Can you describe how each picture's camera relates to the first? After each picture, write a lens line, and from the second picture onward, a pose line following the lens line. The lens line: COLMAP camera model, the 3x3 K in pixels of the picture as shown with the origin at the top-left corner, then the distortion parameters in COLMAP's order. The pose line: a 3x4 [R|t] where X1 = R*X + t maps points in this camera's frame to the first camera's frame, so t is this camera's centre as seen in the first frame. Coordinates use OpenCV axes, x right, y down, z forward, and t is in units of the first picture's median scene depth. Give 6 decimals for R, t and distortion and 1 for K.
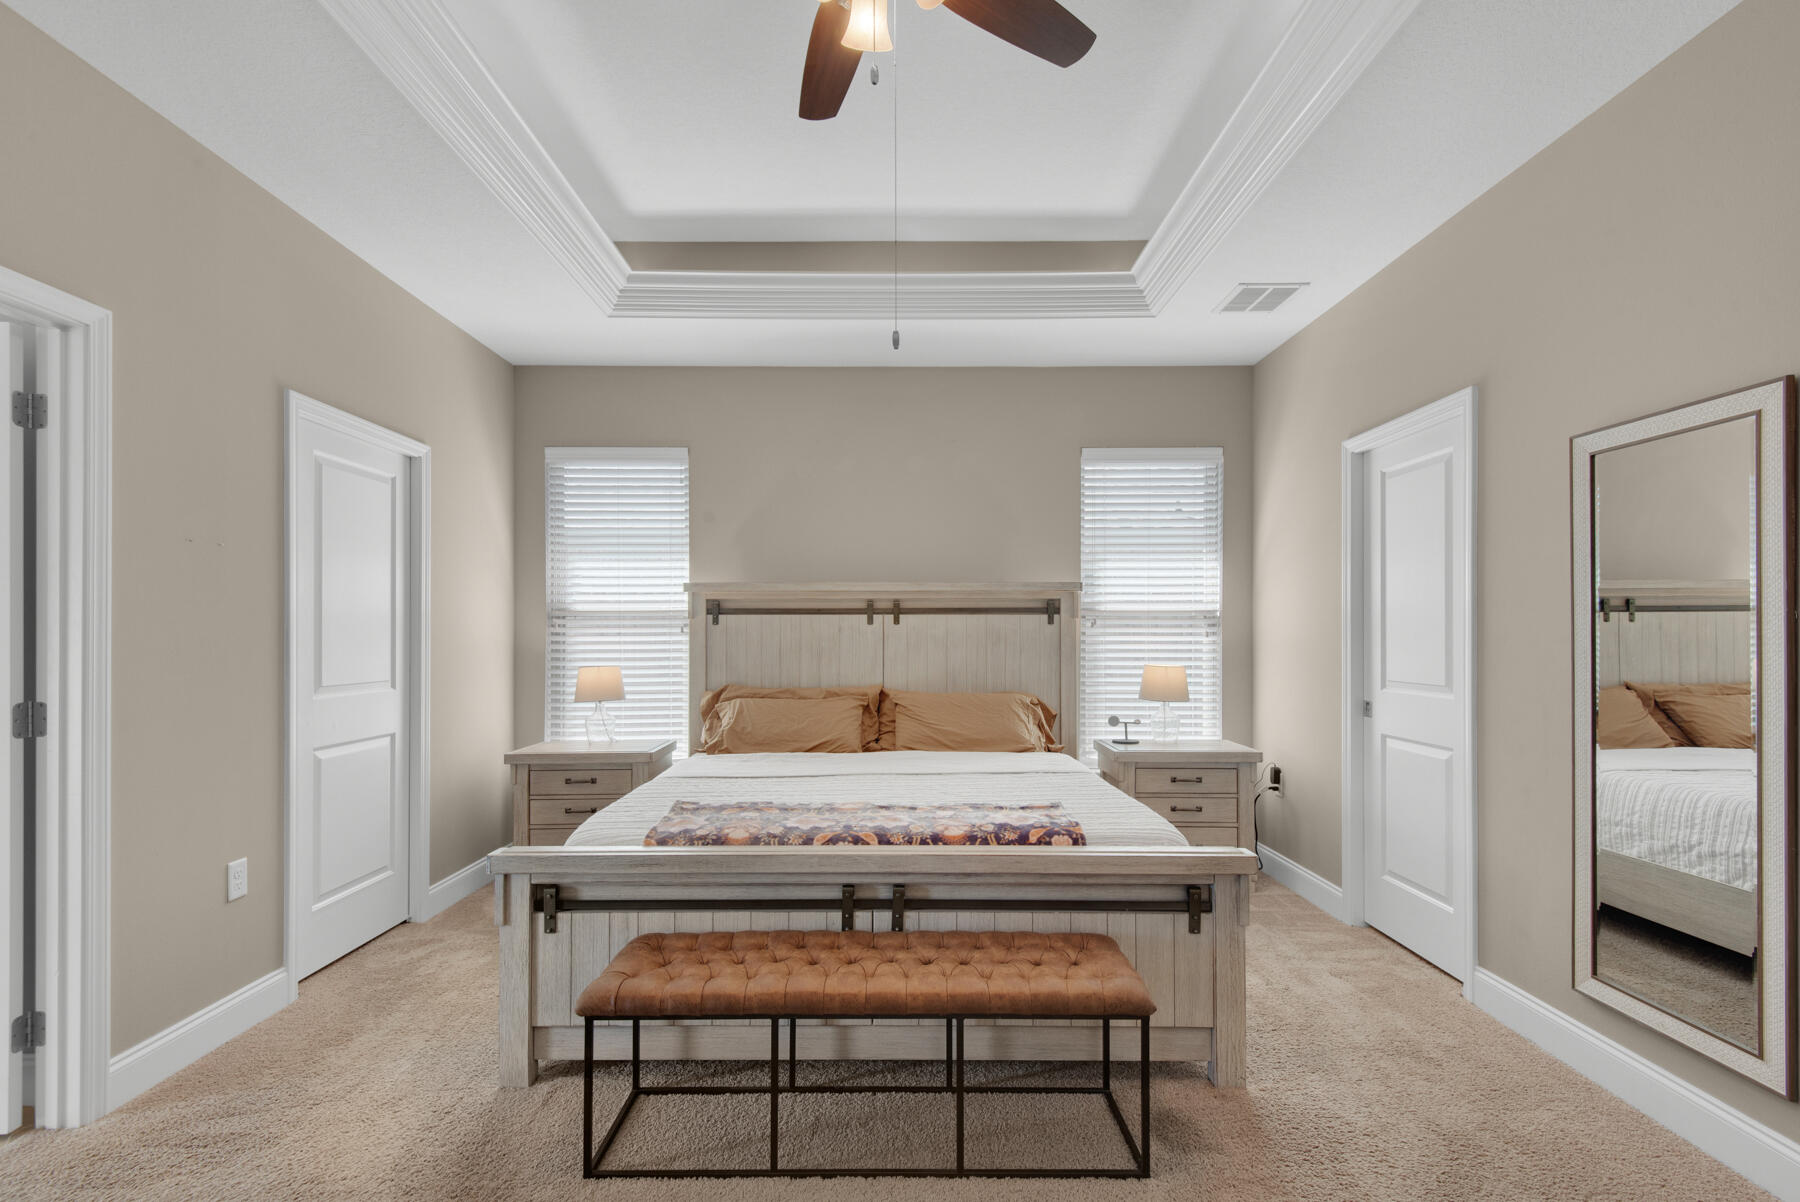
lens RADIAL K [[838.1, 0, 906.2], [0, 838.1, 638.1], [0, 0, 1]] dist [0.045207, -0.024021]
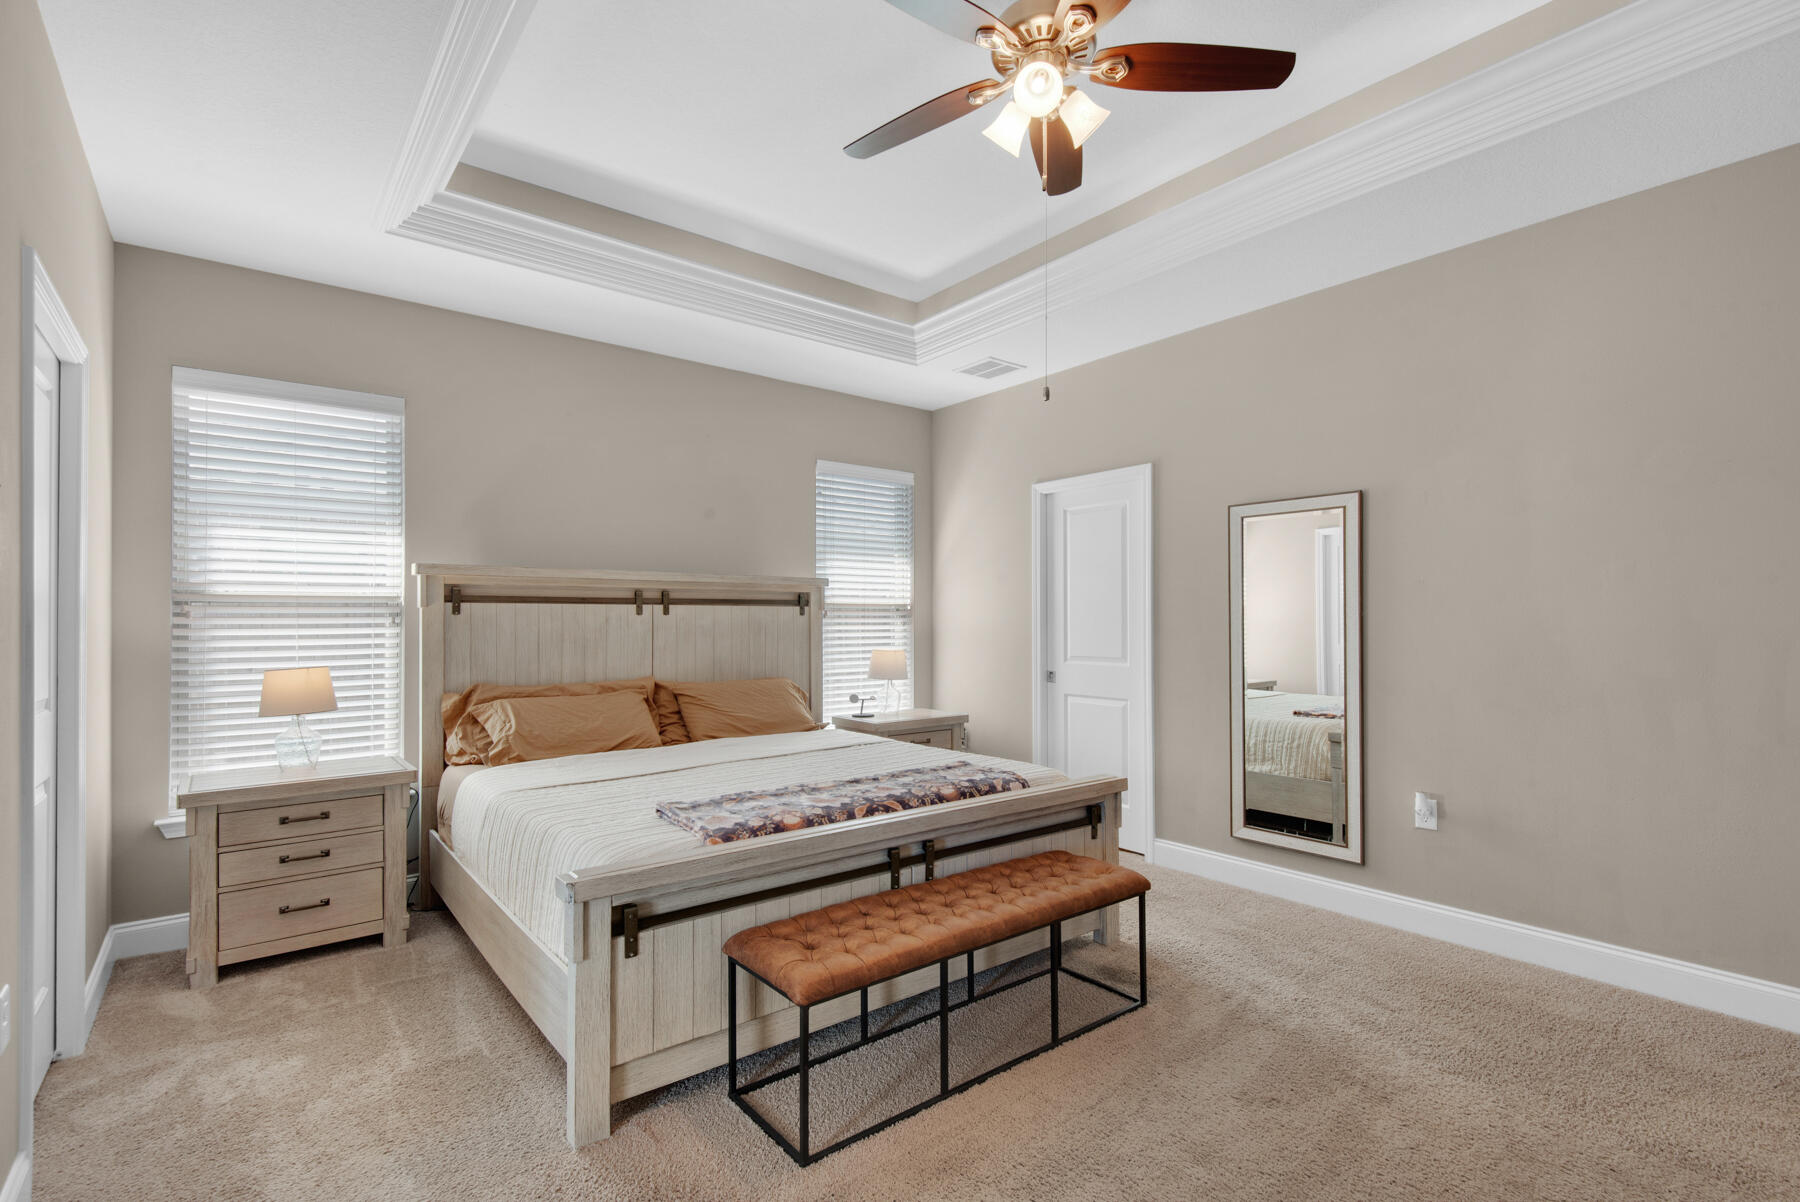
lens RADIAL K [[823.8, 0, 879.1], [0, 823.8, 625.5], [0, 0, 1]] dist [0.047418, -0.024153]
pose [[0.789287, -0.004097, 0.614011, -0.426208], [0.004621, 0.999989, 0.000732, -0.003282], [-0.614007, 0.002260, 0.789297, 0.075930]]
